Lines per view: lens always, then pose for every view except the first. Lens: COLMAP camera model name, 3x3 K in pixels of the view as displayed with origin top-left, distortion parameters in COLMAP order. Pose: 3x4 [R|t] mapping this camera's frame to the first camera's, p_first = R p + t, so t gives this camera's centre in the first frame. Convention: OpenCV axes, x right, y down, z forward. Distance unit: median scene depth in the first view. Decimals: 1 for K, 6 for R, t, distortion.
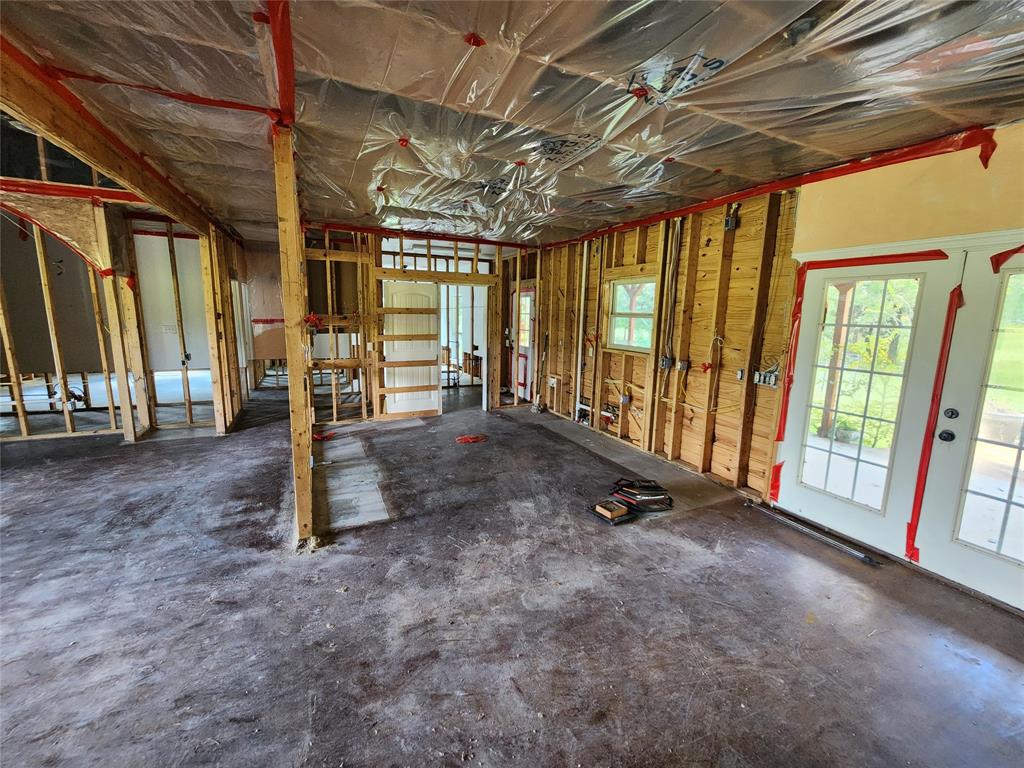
lens RADIAL K [[416.2, 0, 514.8], [0, 416.2, 380.9], [0, 0, 1]] dist [0.002227, 0.000025]
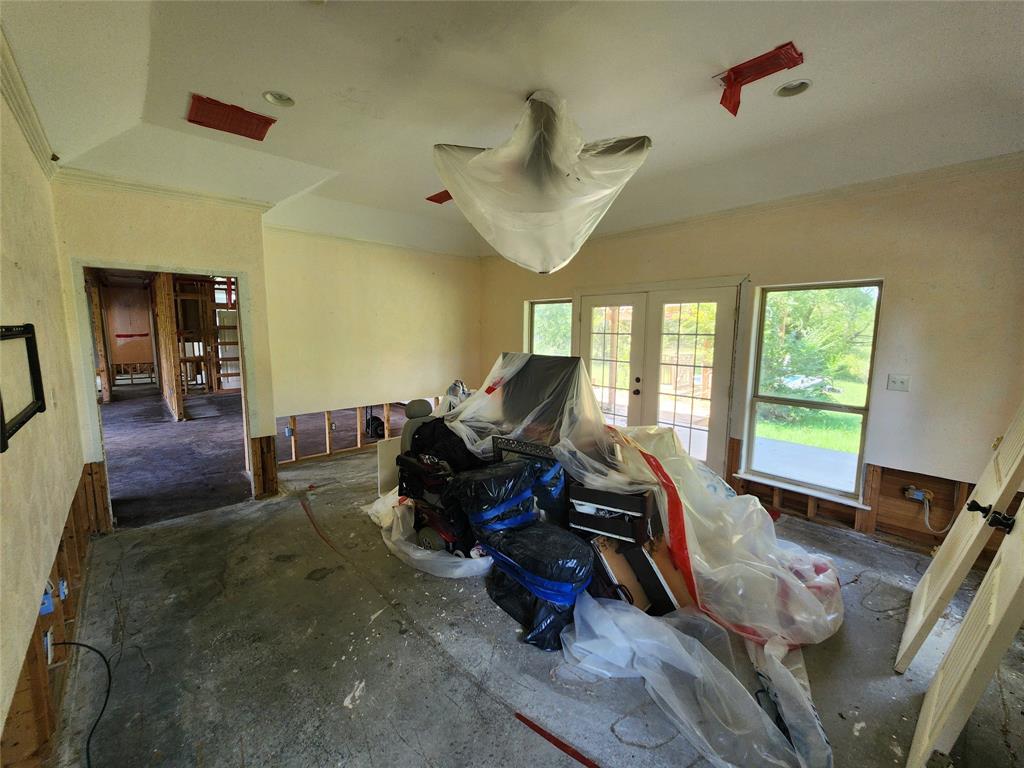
lens RADIAL K [[416.2, 0, 514.8], [0, 416.2, 380.9], [0, 0, 1]] dist [0.002227, 0.000025]
pose [[0.956138, -0.050080, 0.288604, 0.383240], [0.060405, 0.997809, -0.026975, 0.186467], [-0.286621, 0.043225, 0.957068, -1.080098]]
